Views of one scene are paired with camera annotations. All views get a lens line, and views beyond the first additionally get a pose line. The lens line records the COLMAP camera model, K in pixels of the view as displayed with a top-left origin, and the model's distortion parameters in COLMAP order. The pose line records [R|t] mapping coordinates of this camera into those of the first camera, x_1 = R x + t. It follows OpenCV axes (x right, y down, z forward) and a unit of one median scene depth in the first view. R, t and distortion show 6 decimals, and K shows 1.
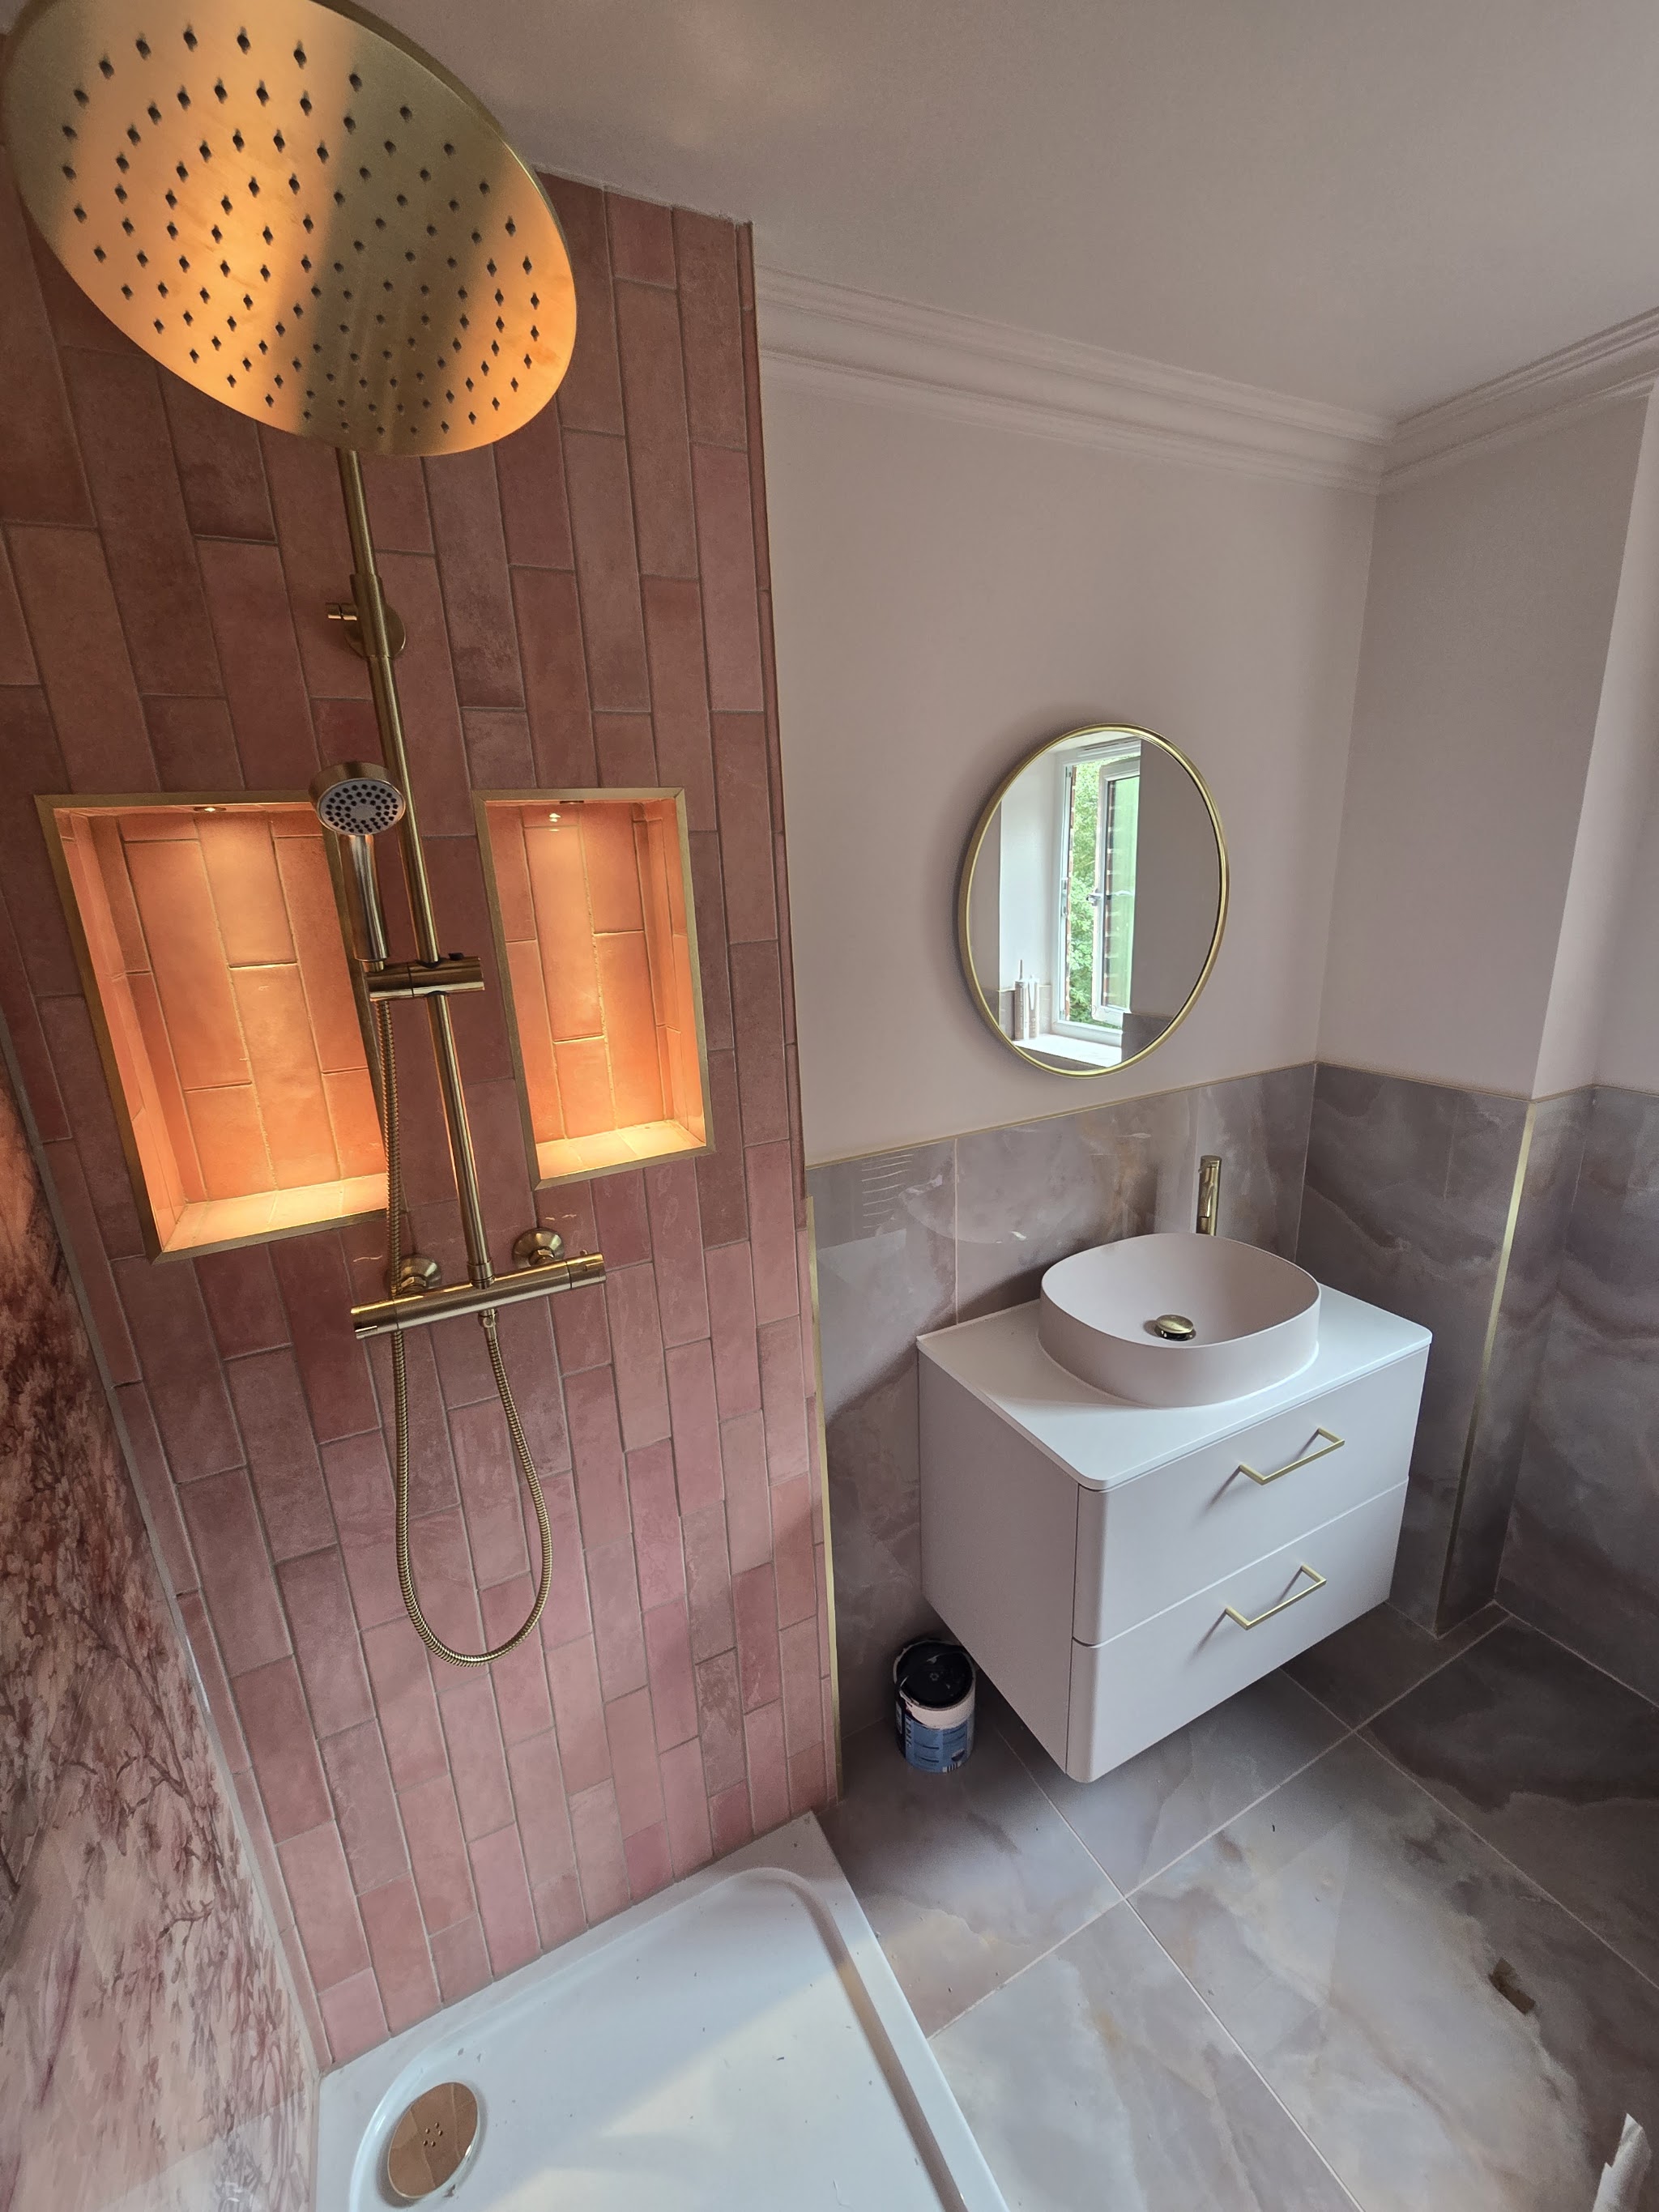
lens RADIAL K [[905.2, 0, 829.5], [0, 905.2, 1106.0], [0, 0, 1]] dist [0.000225, 0.000195]
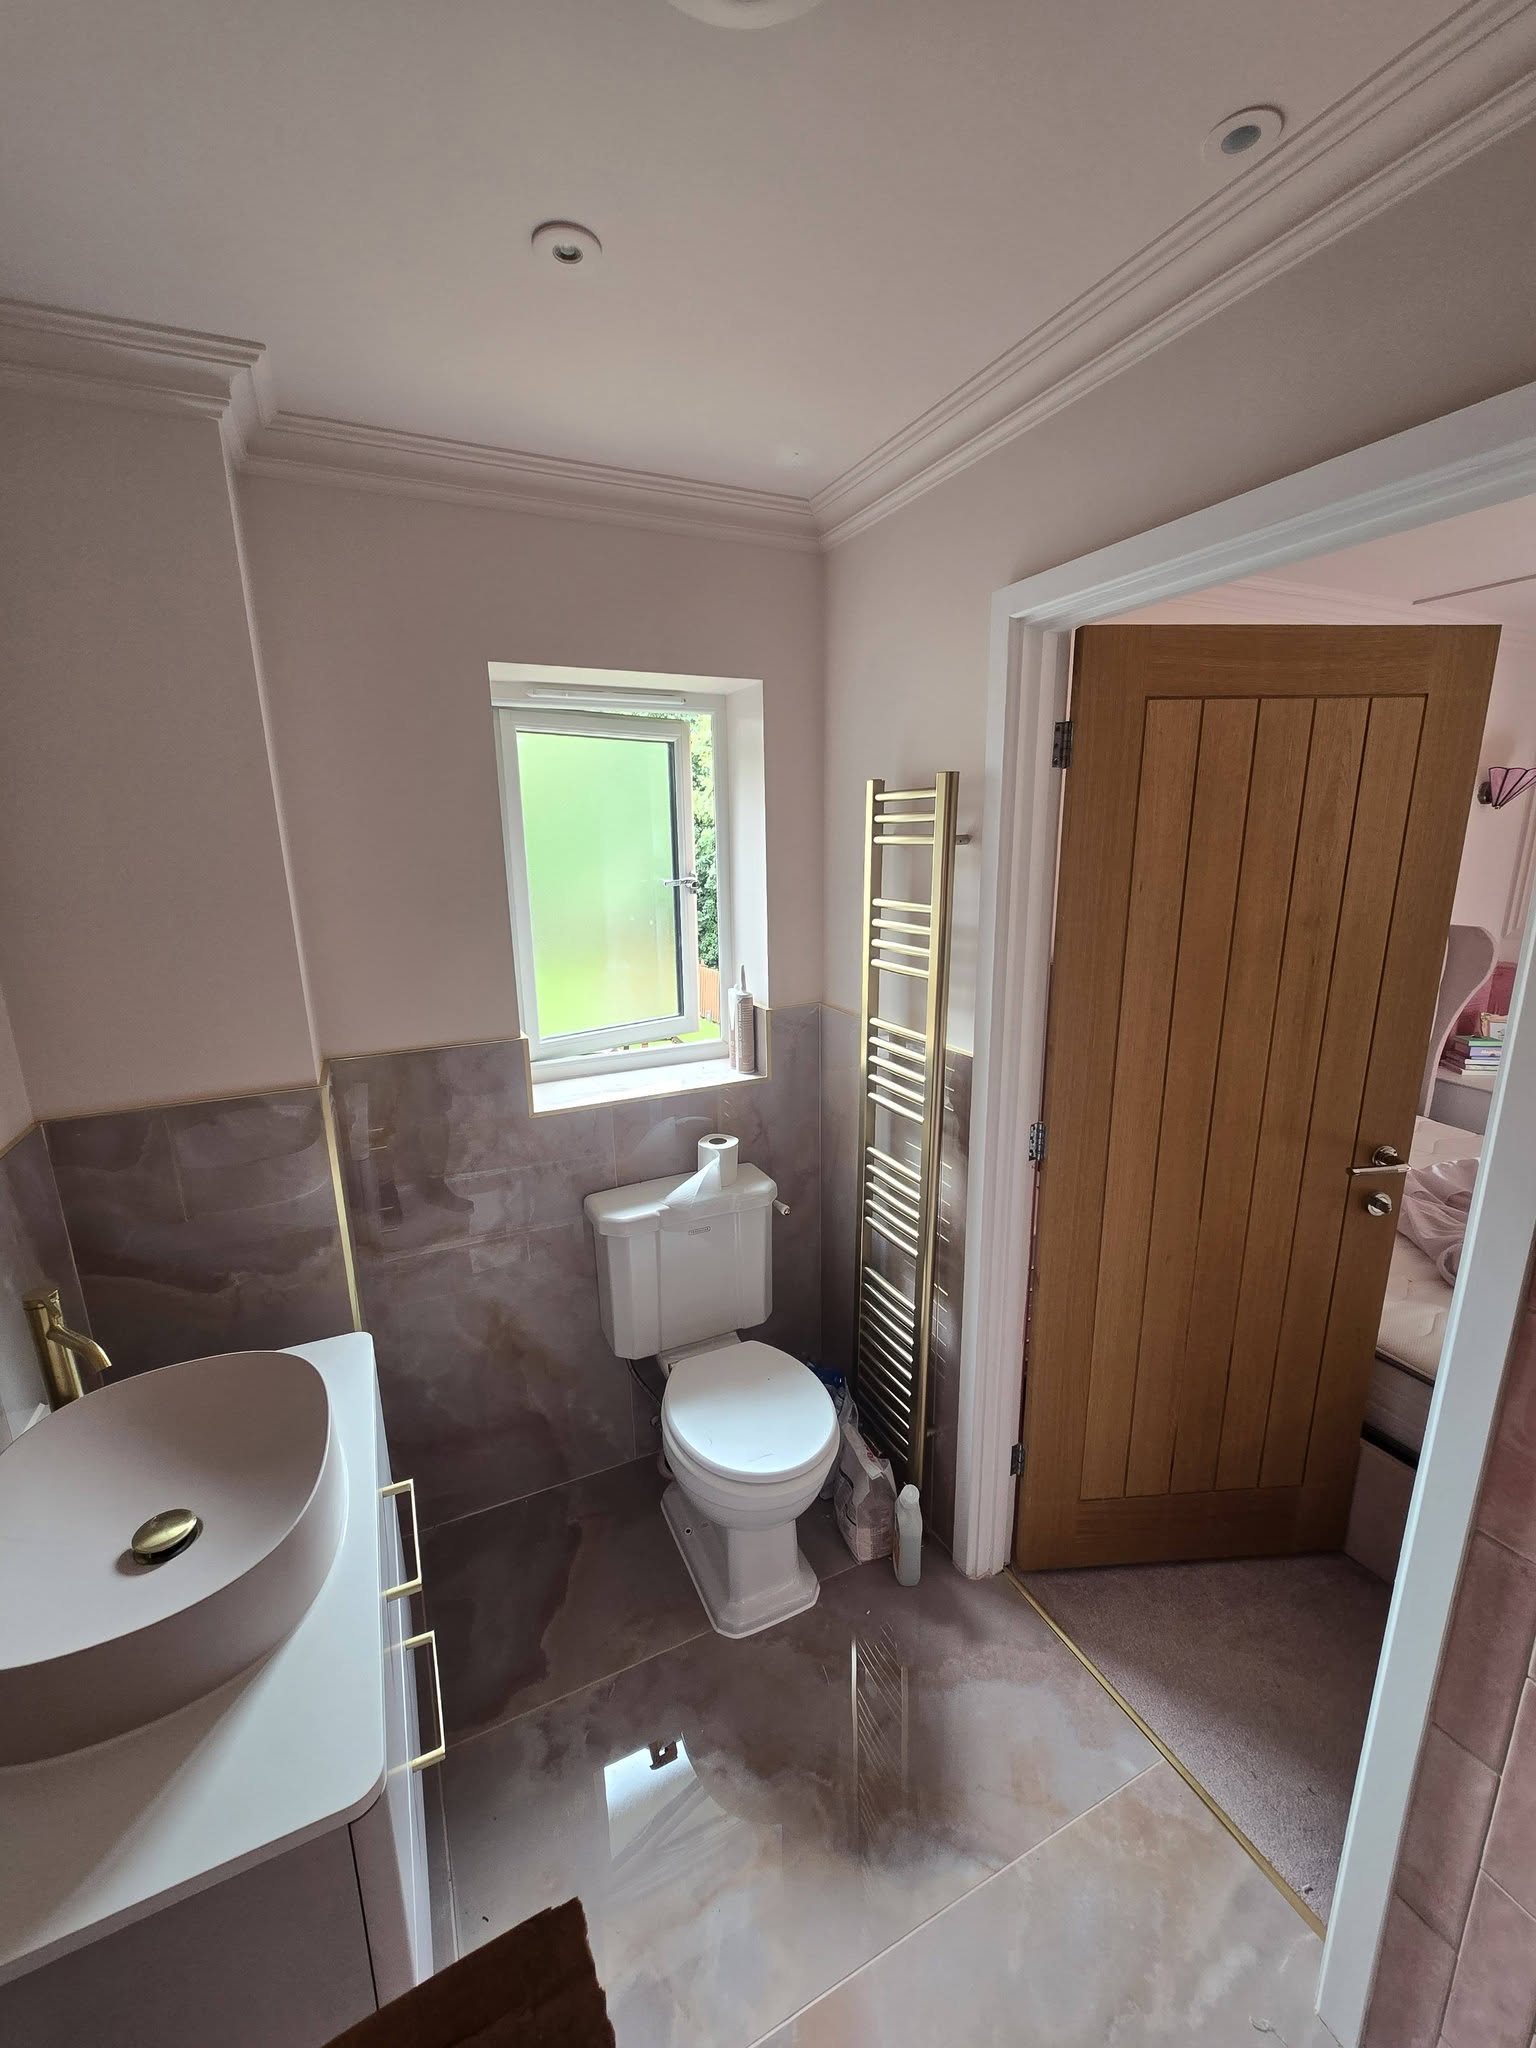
lens RADIAL K [[838.0, 0, 768.0], [0, 838.0, 1024.0], [0, 0, 1]] dist [0.000225, 0.000195]
pose [[0.028232, -0.187343, 0.981889, -0.141598], [0.280092, 0.944413, 0.172139, -0.093990], [-0.959558, 0.270160, 0.079136, 0.420249]]
